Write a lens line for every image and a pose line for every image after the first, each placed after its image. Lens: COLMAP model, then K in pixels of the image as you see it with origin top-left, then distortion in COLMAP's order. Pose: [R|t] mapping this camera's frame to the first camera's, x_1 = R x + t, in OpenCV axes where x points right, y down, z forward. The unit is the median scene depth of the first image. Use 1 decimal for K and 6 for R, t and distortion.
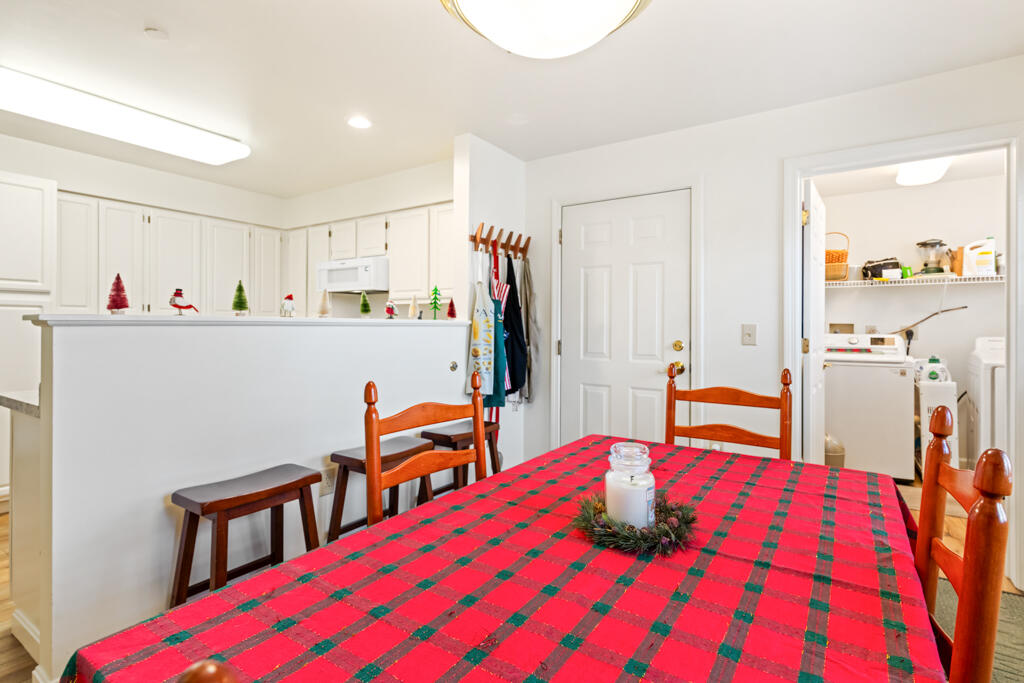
lens RADIAL K [[503.0, 0, 513.8], [0, 503.0, 326.3], [0, 0, 1]] dist [-0.004393, -0.000752]
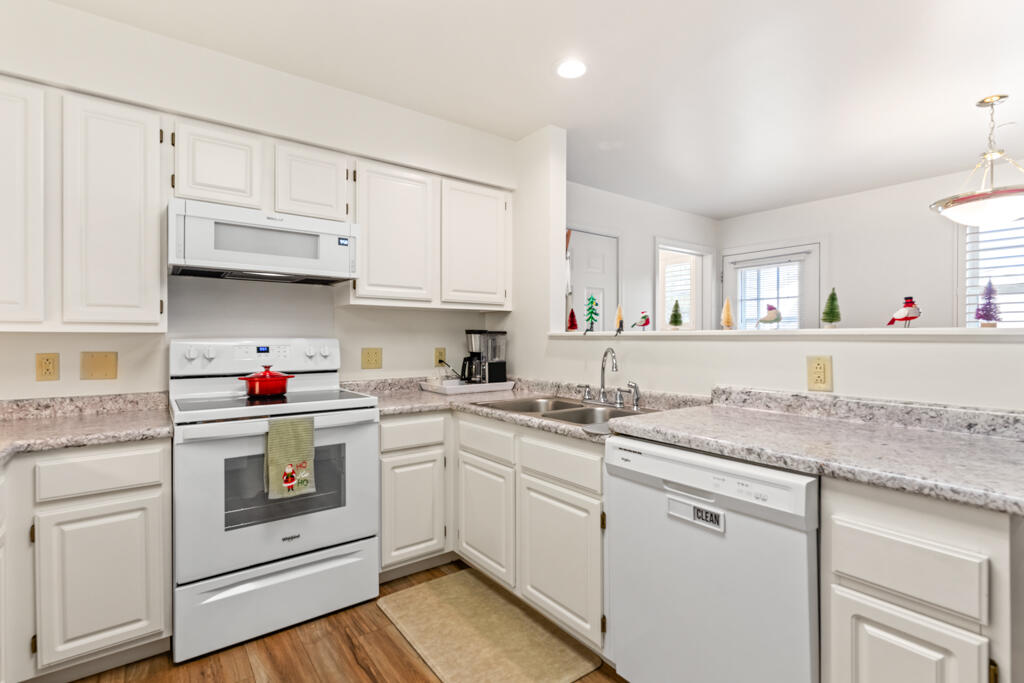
lens RADIAL K [[482.0, 0, 512.6], [0, 482.0, 336.7], [0, 0, 1]] dist [0.000884, 0.000321]
pose [[0.332211, -0.001702, 0.943204, -1.283680], [-0.001159, 0.999997, 0.002213, -0.007106], [-0.943204, -0.001829, 0.332208, 1.061092]]
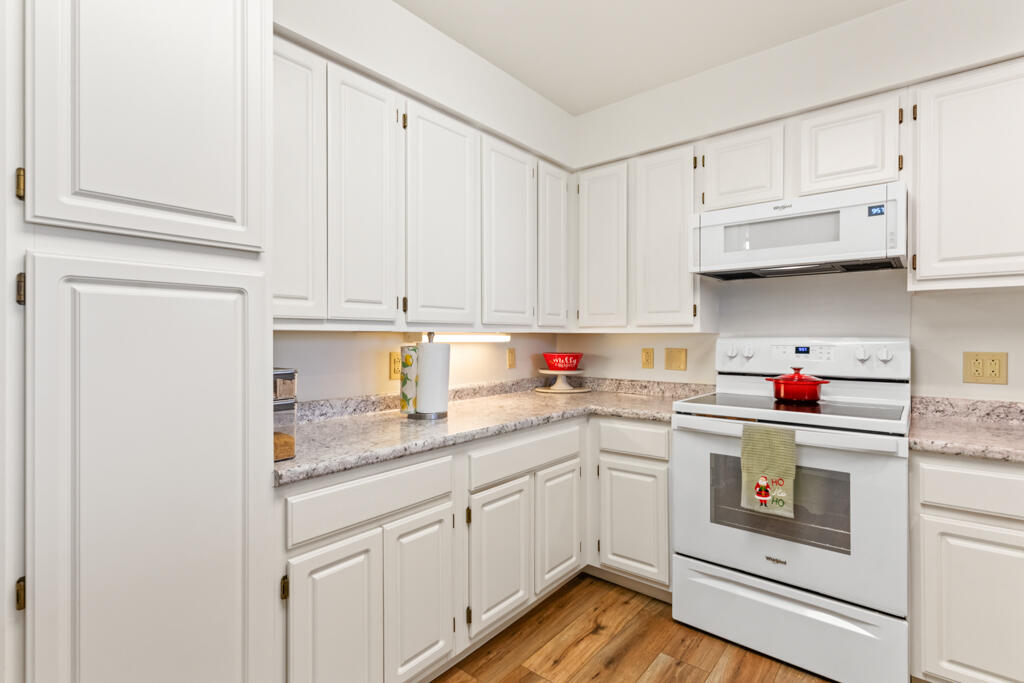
lens RADIAL K [[488.2, 0, 511.2], [0, 488.2, 333.3], [0, 0, 1]] dist [0.001401, 0.000362]
pose [[0.993959, -0.006608, -0.109551, -0.962017], [0.006233, 0.999973, -0.003773, -0.008823], [0.109573, 0.003067, 0.993974, 0.905957]]
